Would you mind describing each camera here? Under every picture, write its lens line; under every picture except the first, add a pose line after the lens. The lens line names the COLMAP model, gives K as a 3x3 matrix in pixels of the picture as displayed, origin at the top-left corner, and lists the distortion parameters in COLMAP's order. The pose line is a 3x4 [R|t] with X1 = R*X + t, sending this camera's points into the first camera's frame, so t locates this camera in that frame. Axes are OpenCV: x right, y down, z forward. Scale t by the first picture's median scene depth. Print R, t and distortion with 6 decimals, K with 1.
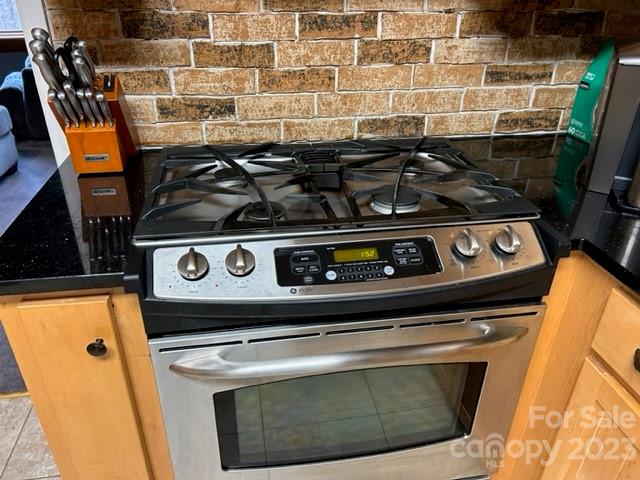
lens RADIAL K [[487.1, 0, 321.9], [0, 487.1, 242.9], [0, 0, 1]] dist [0.037425, -0.017982]
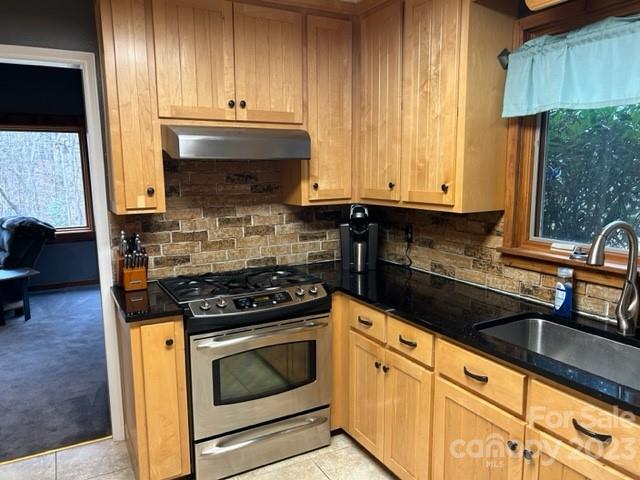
lens RADIAL K [[487.1, 0, 321.0], [0, 487.1, 242.1], [0, 0, 1]] dist [0.037425, -0.017982]
pose [[0.945436, -0.069997, 0.318200, -0.319753], [0.176532, 0.930918, -0.319732, 0.455810], [-0.273838, 0.358459, 0.892480, -1.134400]]
